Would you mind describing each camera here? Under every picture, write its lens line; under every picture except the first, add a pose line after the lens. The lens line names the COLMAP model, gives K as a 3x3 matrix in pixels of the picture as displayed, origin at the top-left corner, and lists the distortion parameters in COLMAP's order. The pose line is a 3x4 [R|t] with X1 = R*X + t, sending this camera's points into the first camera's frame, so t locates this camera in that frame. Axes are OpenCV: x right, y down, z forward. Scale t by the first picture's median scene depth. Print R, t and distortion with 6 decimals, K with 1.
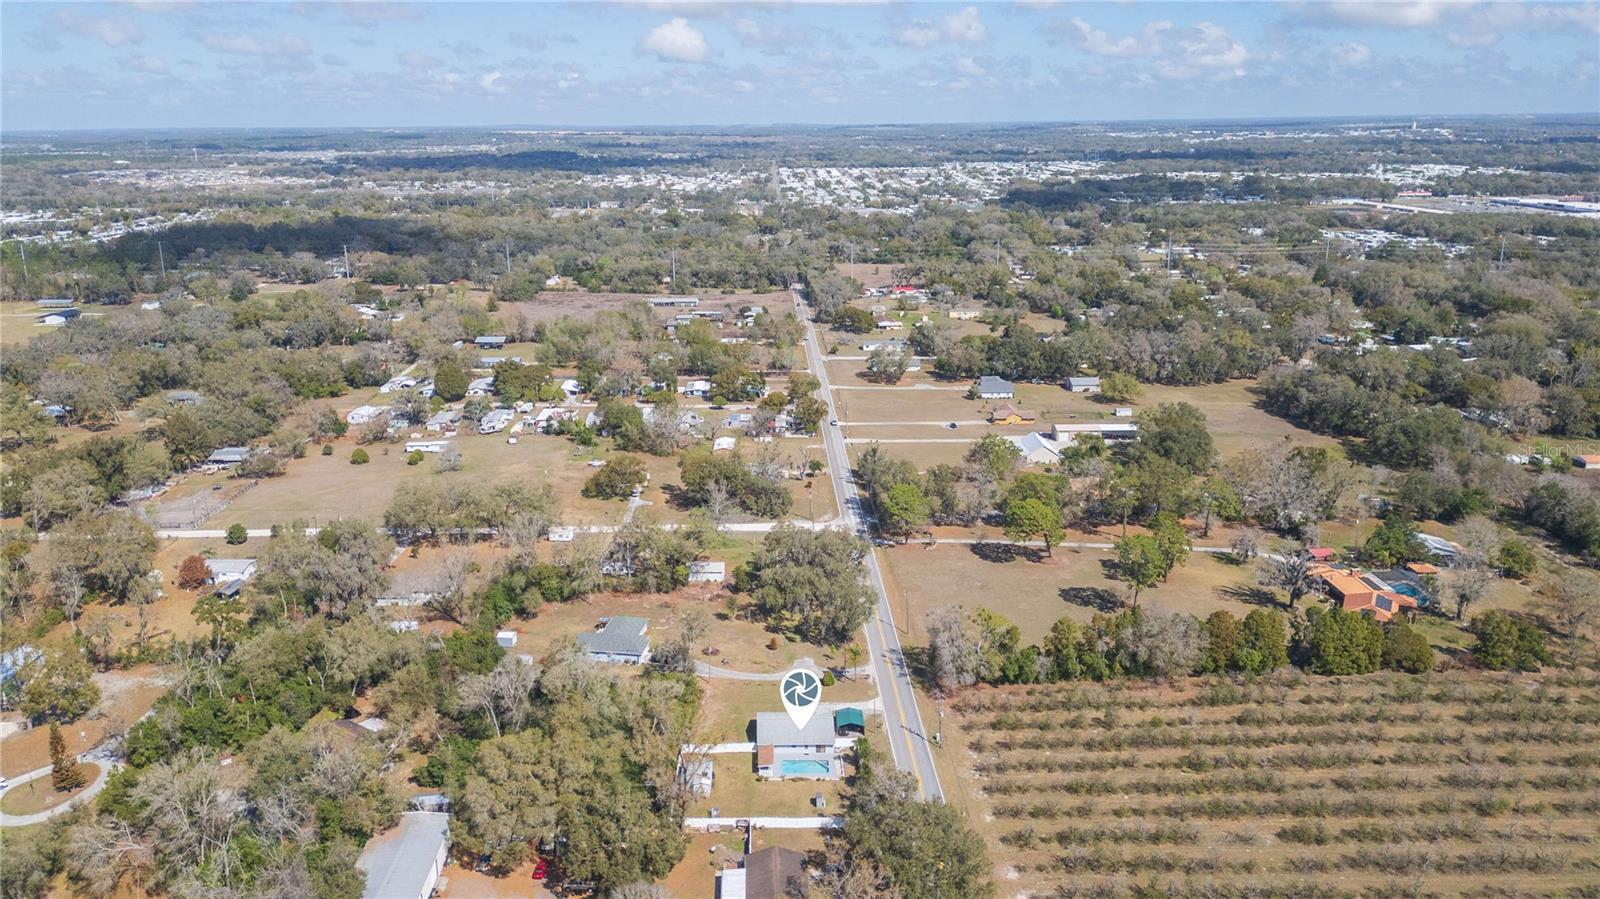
lens RADIAL K [[1129.9, 0, 800.0], [0, 1129.9, 449.5], [0, 0, 1]] dist [0.084490, -0.115745]
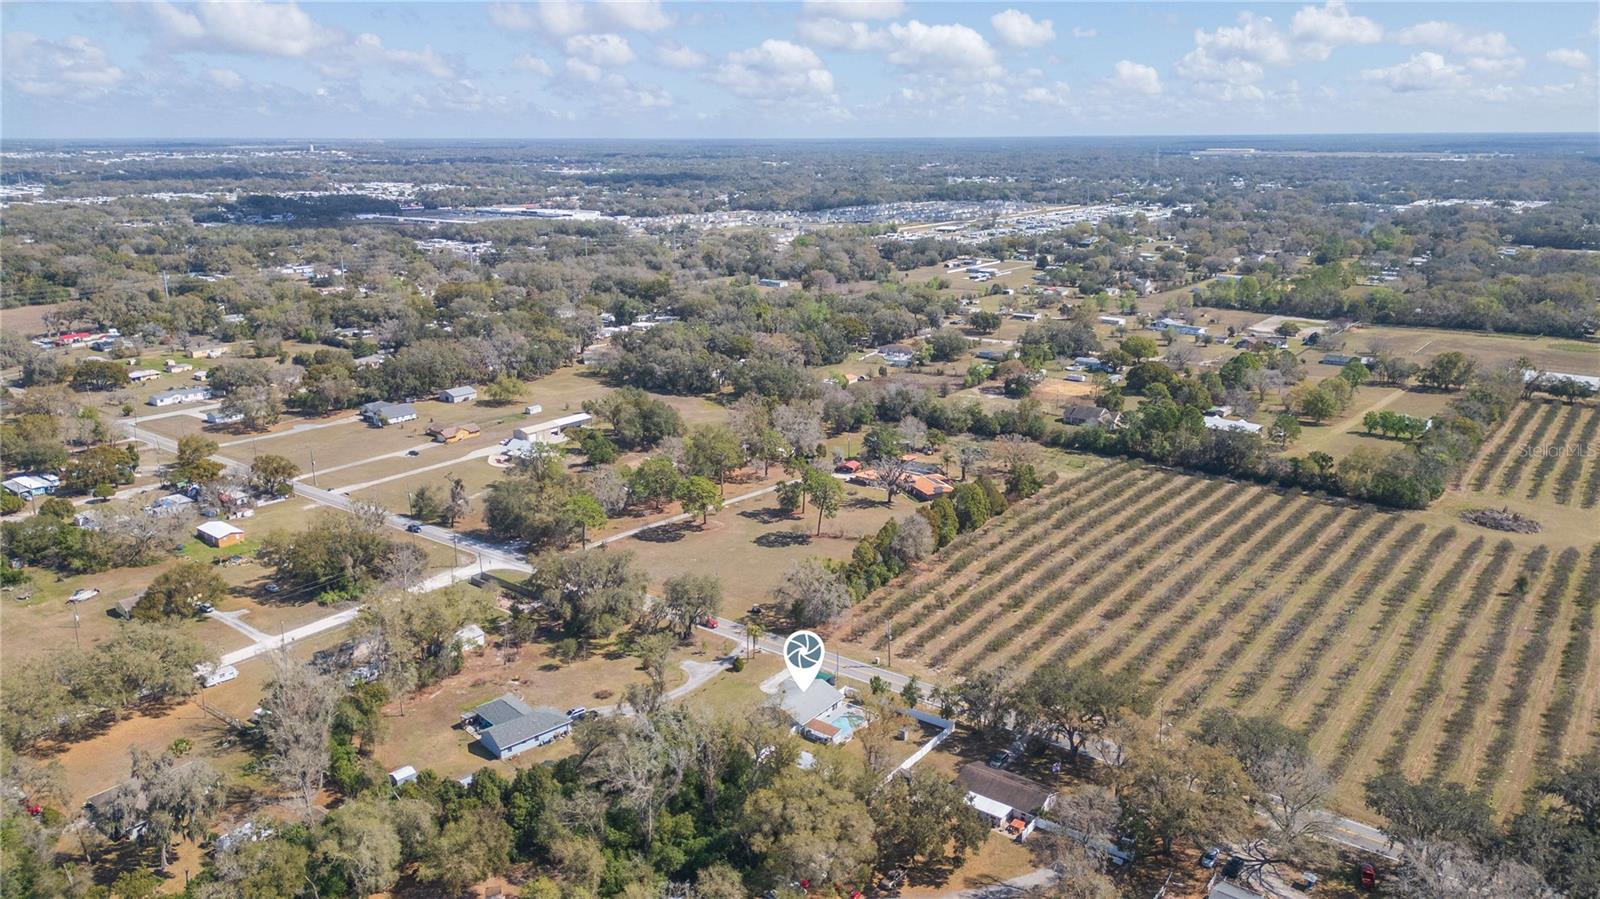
lens RADIAL K [[1129.9, 0, 800.0], [0, 1129.9, 449.5], [0, 0, 1]] dist [0.084490, -0.115745]
pose [[0.590974, -0.205679, 0.780030, -0.295985], [0.221445, 0.971167, 0.088306, -0.026527], [-0.775701, 0.120547, 0.619481, 0.130530]]
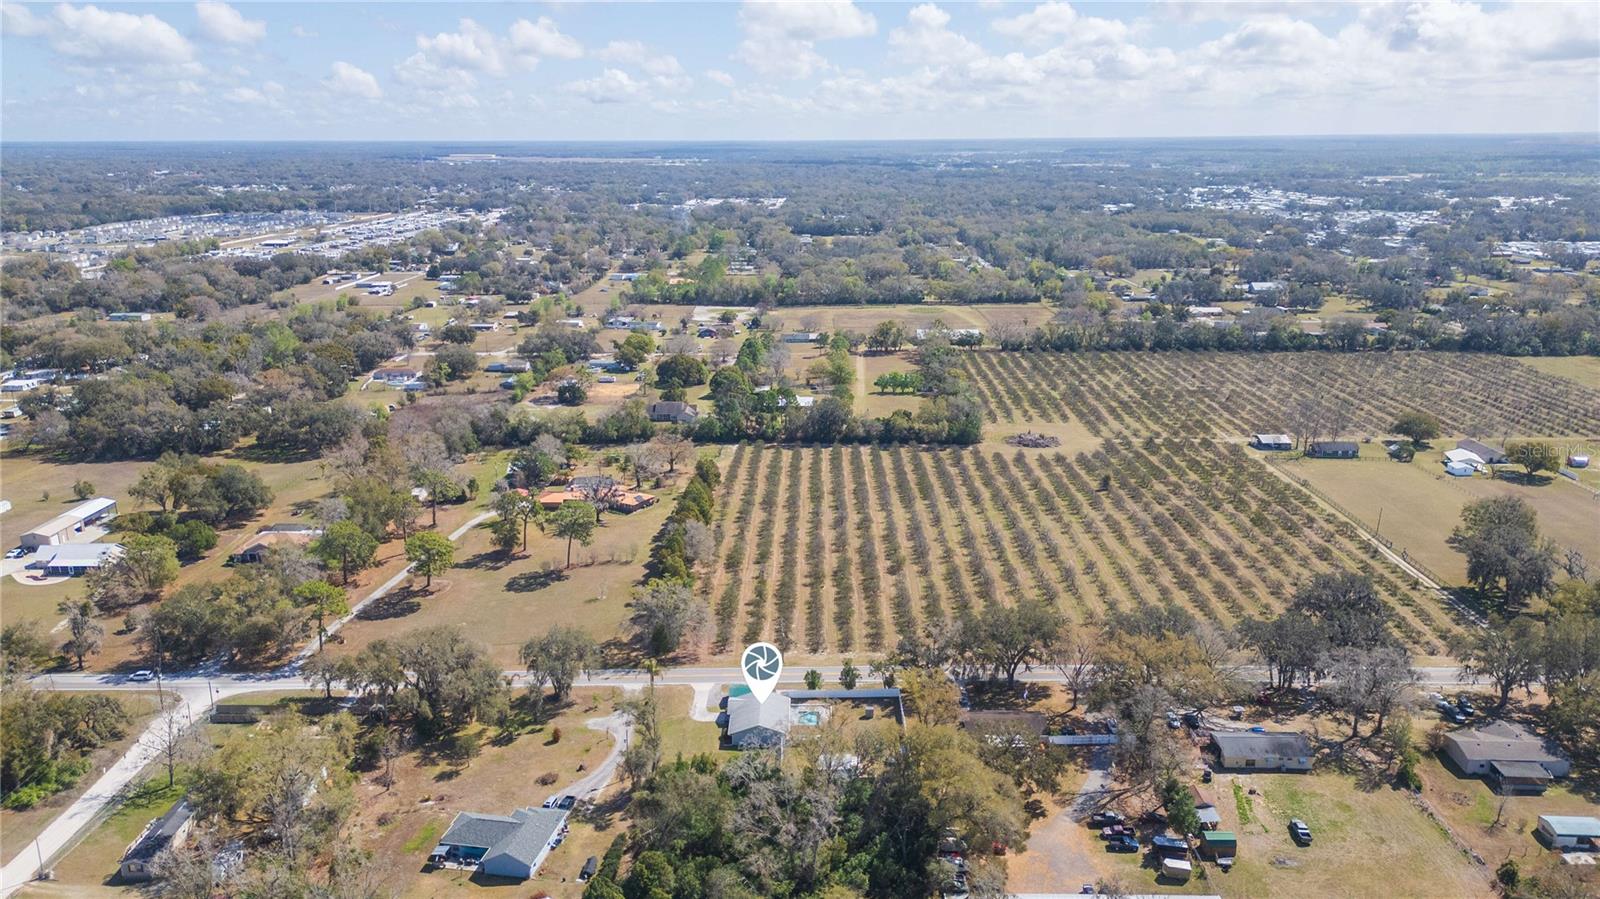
lens RADIAL K [[1129.9, 0, 800.0], [0, 1129.9, 449.5], [0, 0, 1]] dist [0.084490, -0.115745]
pose [[-0.020755, -0.252899, 0.967270, -0.361865], [0.281696, 0.926803, 0.248363, -0.084841], [-0.959279, 0.277631, 0.052005, 0.326624]]
